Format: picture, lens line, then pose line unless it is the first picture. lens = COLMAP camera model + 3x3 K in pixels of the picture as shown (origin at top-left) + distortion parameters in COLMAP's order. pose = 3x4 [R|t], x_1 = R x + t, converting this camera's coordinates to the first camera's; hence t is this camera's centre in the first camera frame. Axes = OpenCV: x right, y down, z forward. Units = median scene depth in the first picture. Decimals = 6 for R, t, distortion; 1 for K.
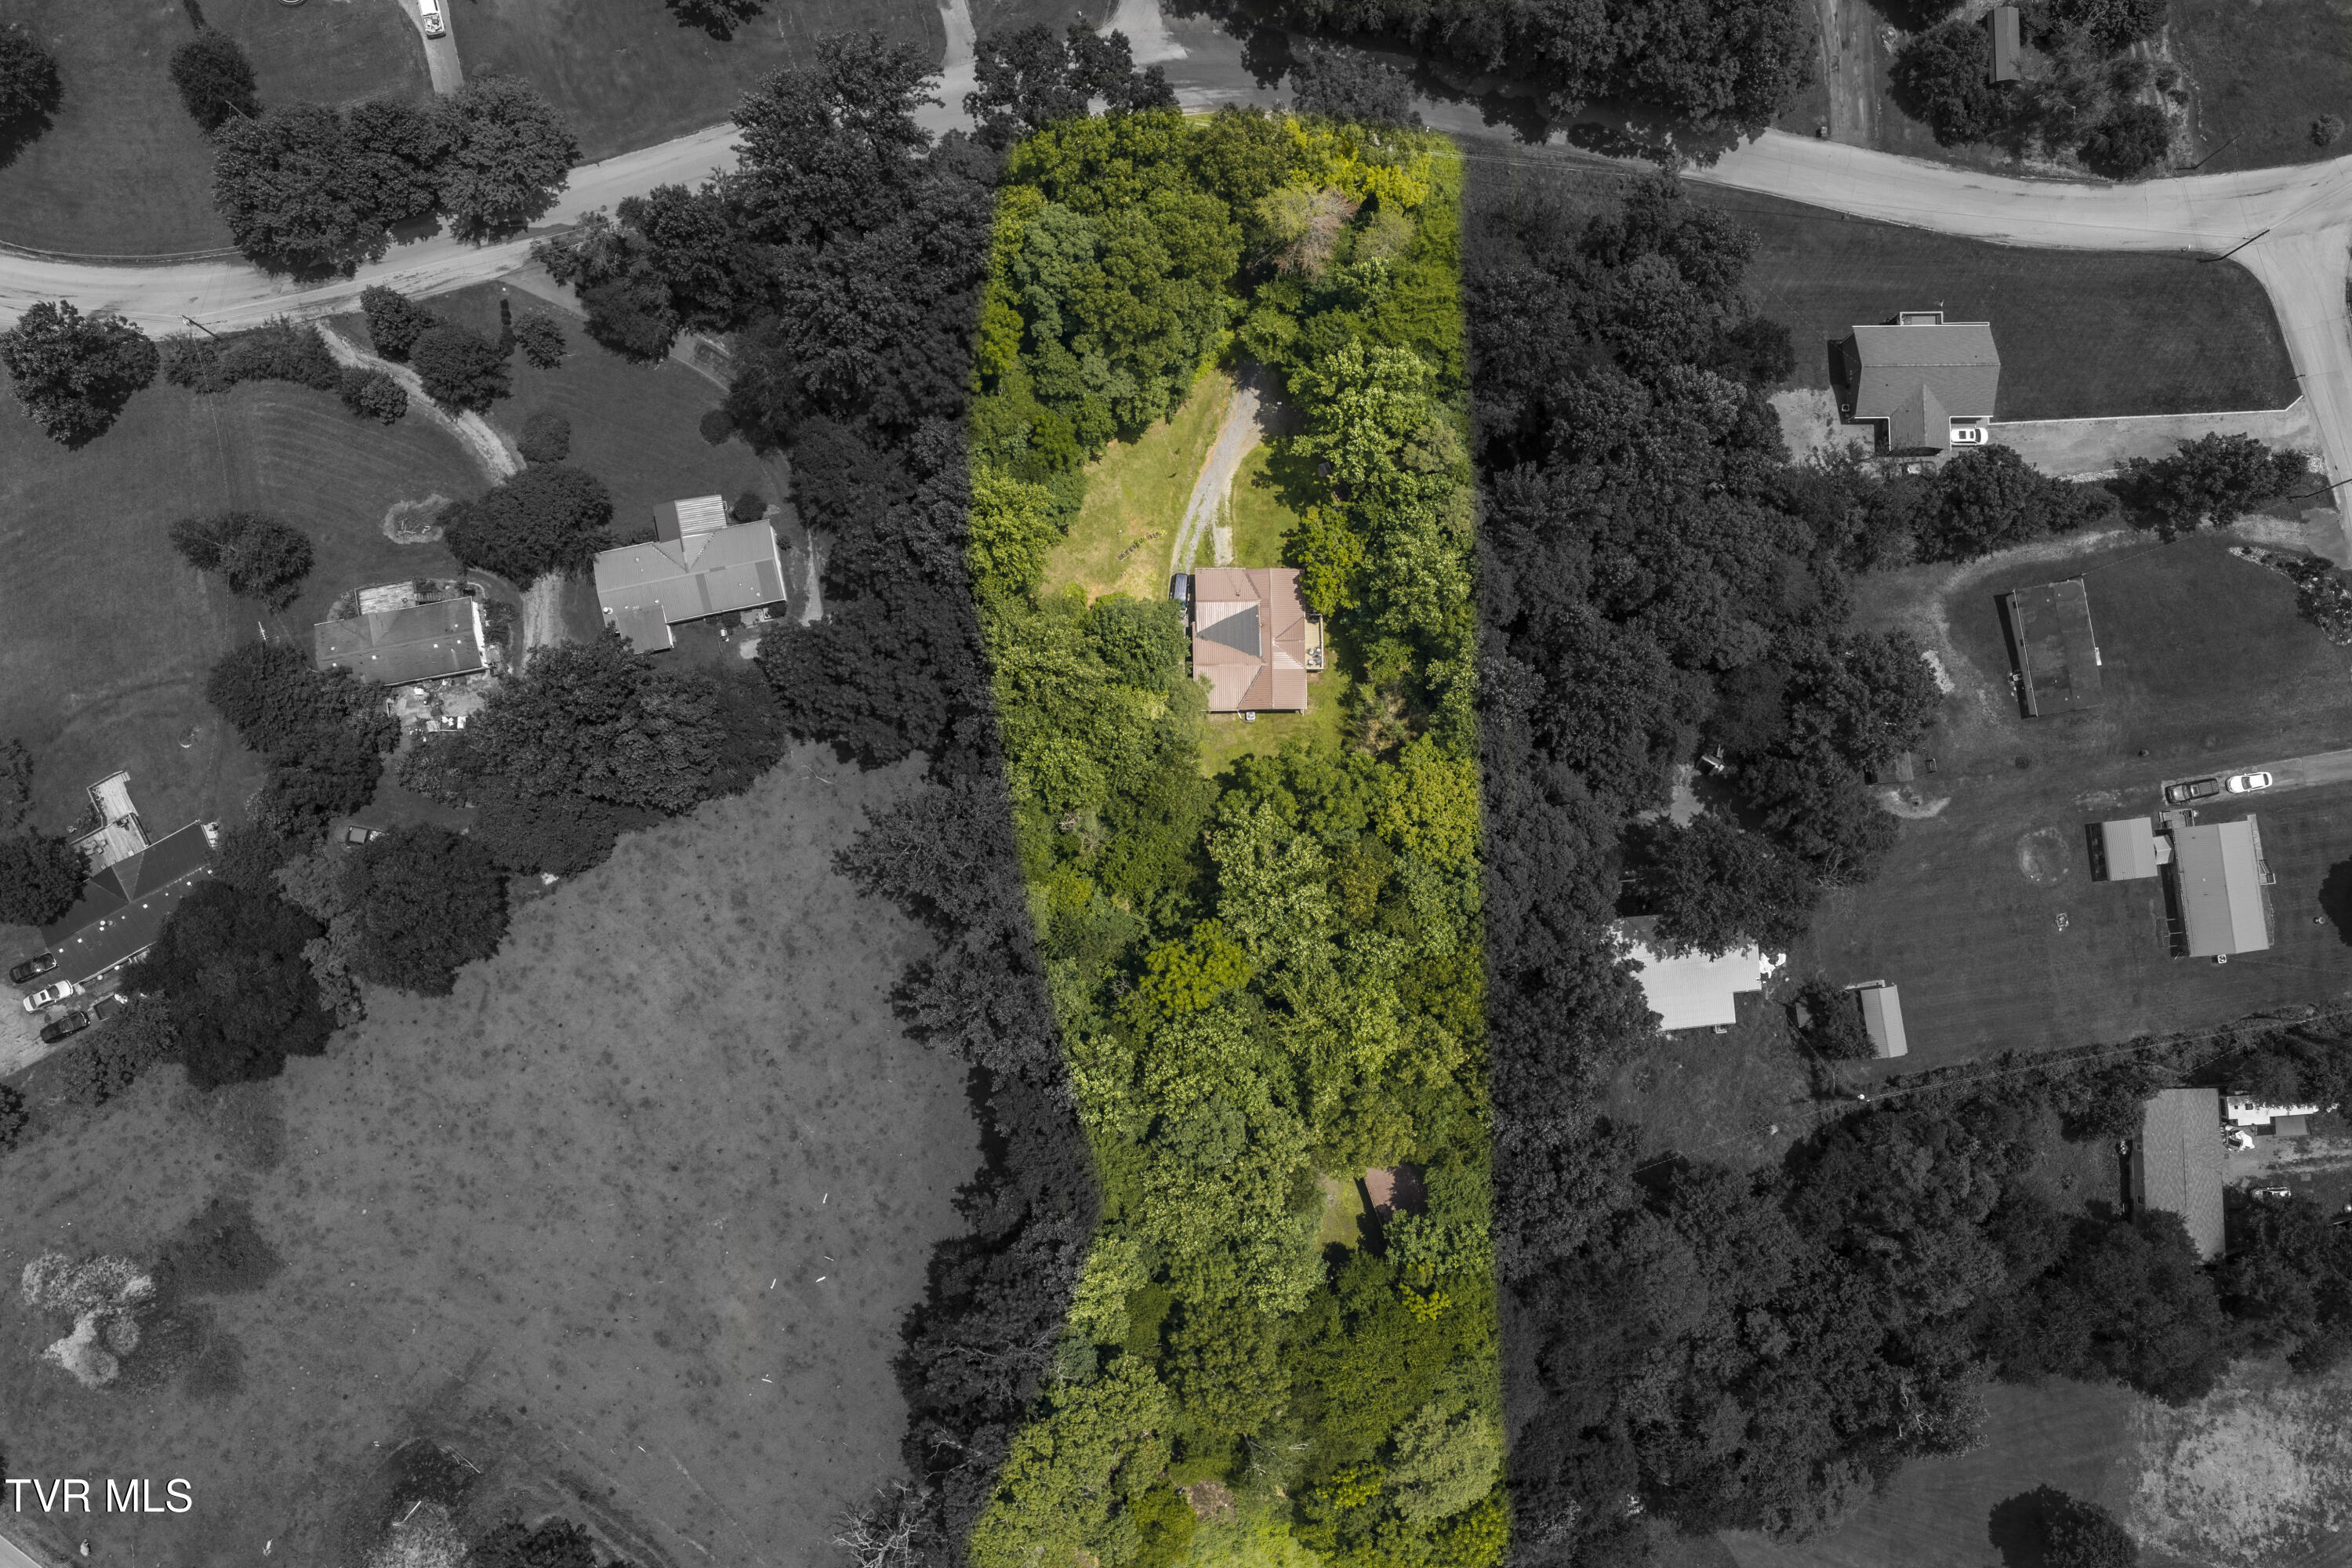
lens RADIAL K [[2003.1, 0, 1175.5], [0, 2003.1, 776.1], [0, 0, 1]] dist [0.033473, -0.085366]
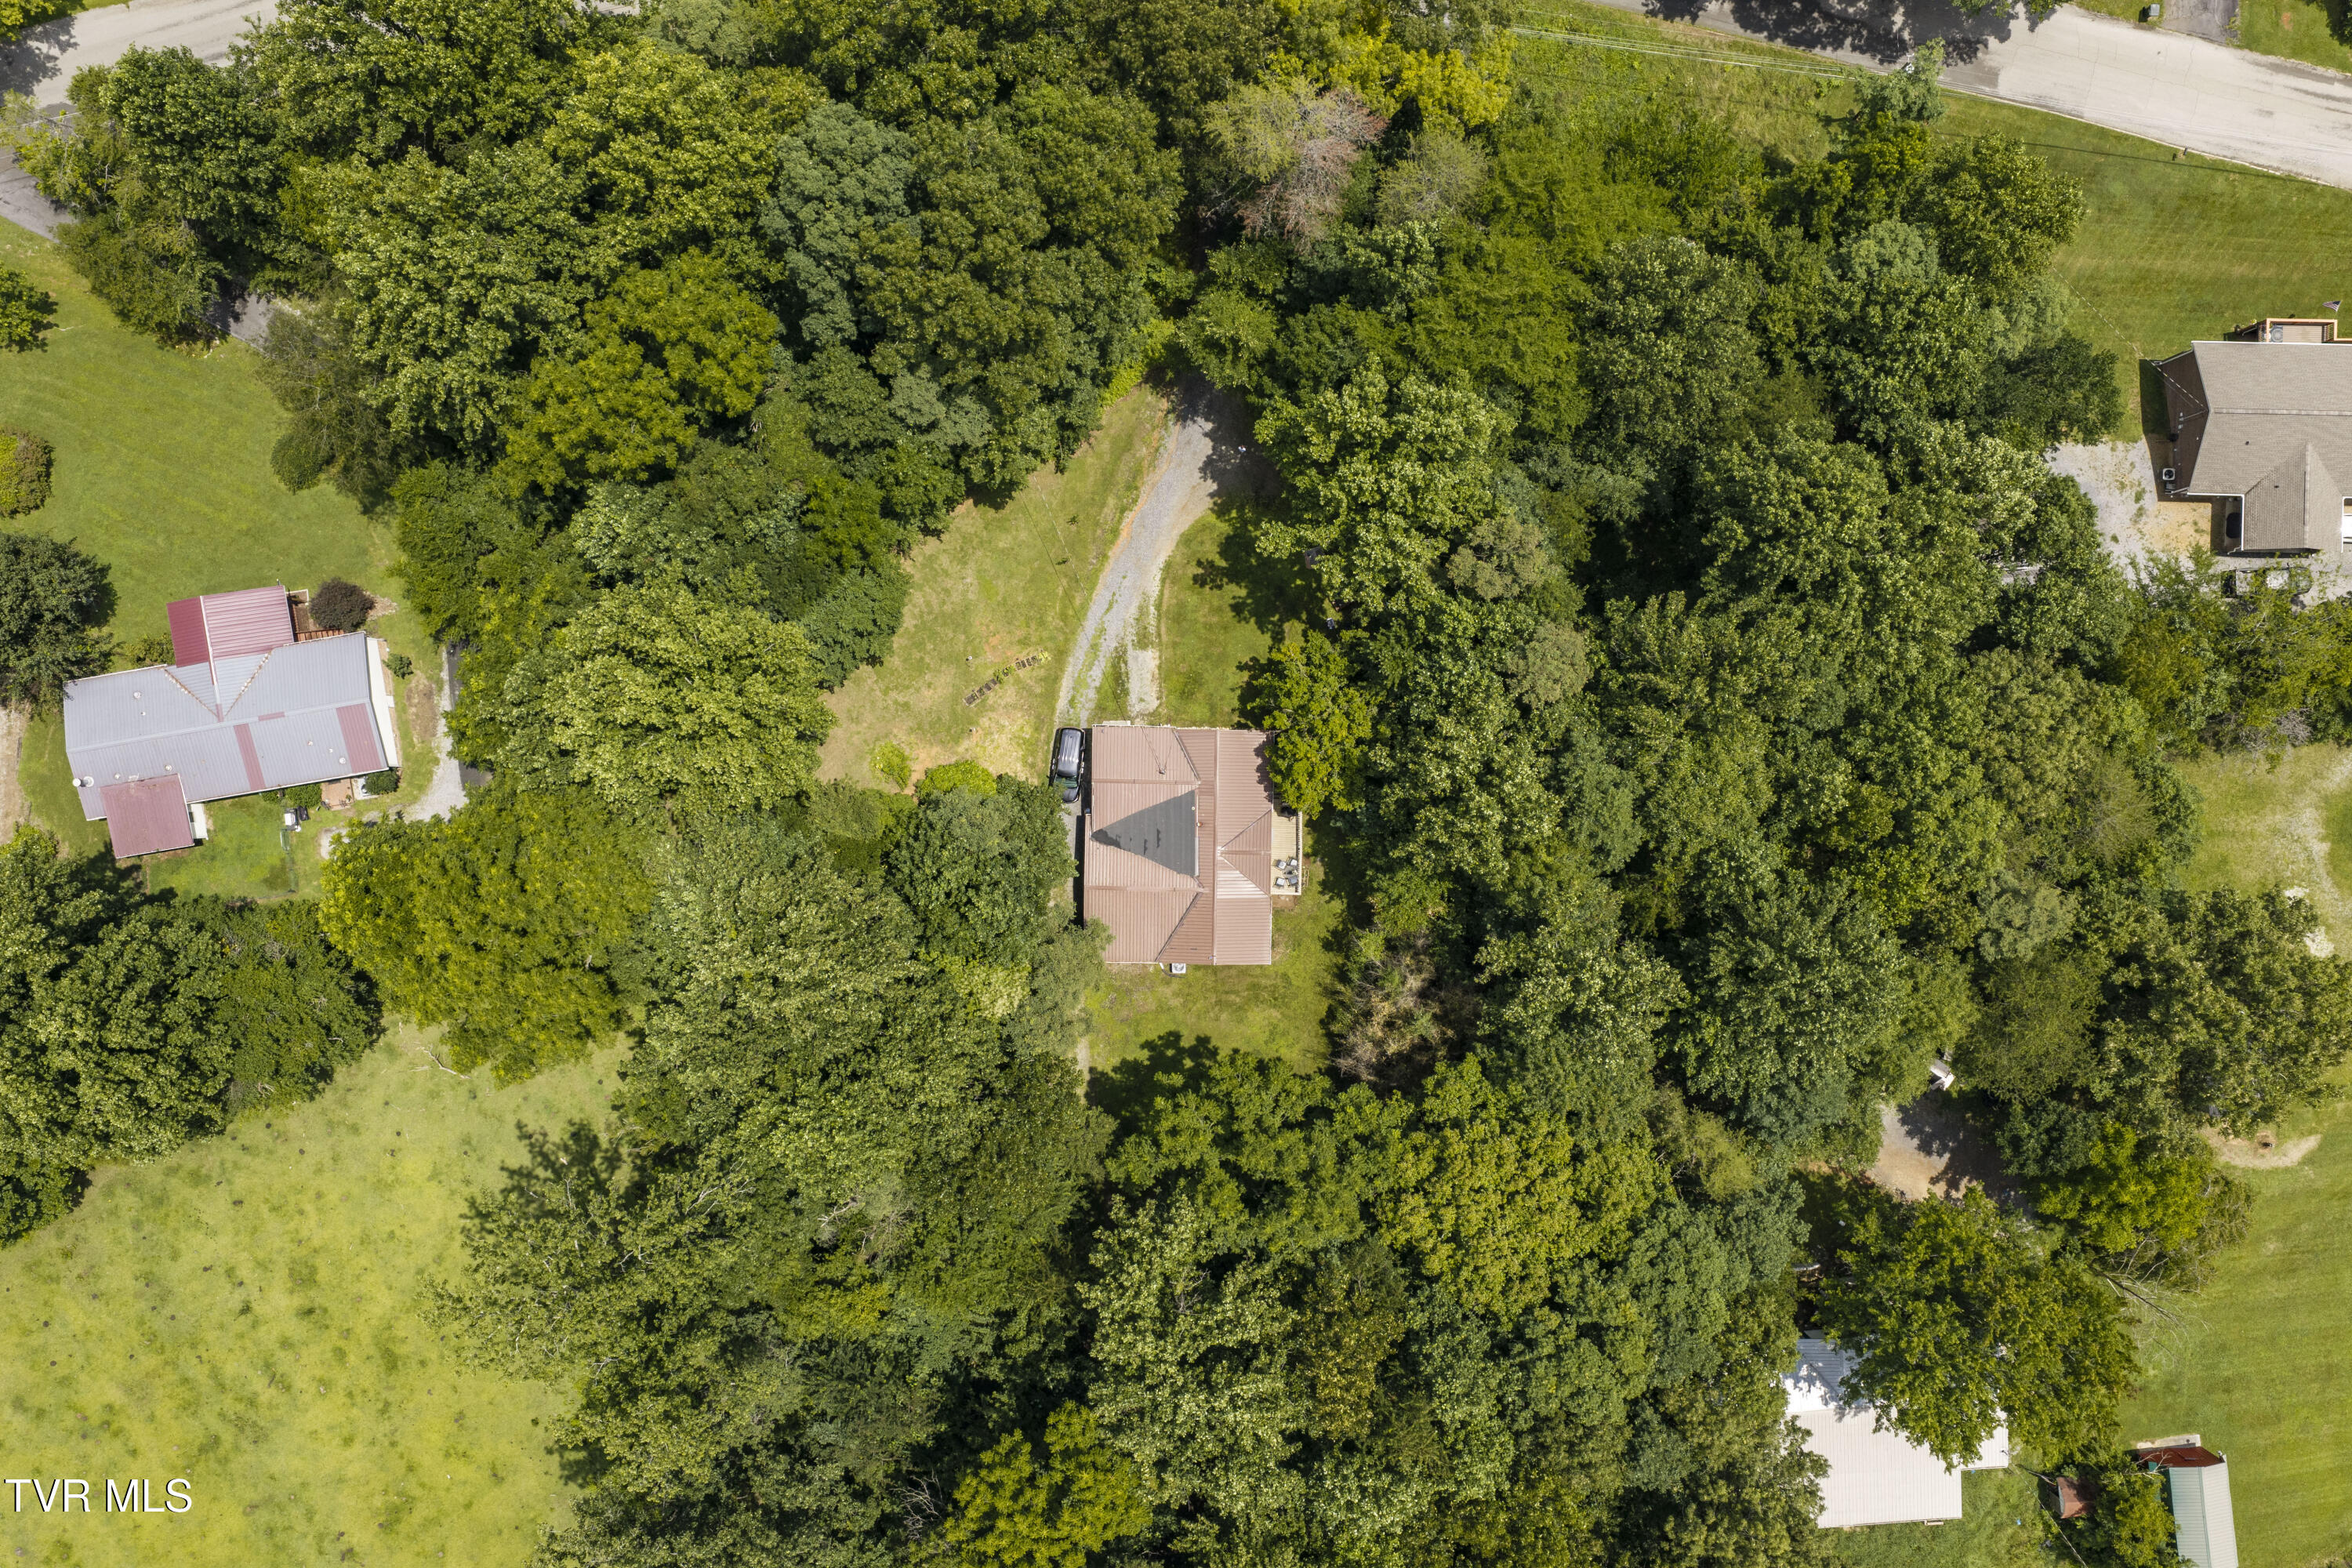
lens RADIAL K [[2013.4, 0, 1176.0], [0, 2013.4, 784.0], [0, 0, 1]] dist [0.012834, -0.005899]
pose [[0.999525, 0.030803, 0.000204, 0.036789], [-0.030755, 0.997542, 0.062964, -0.130327], [0.001736, -0.062940, 0.998016, 0.415562]]
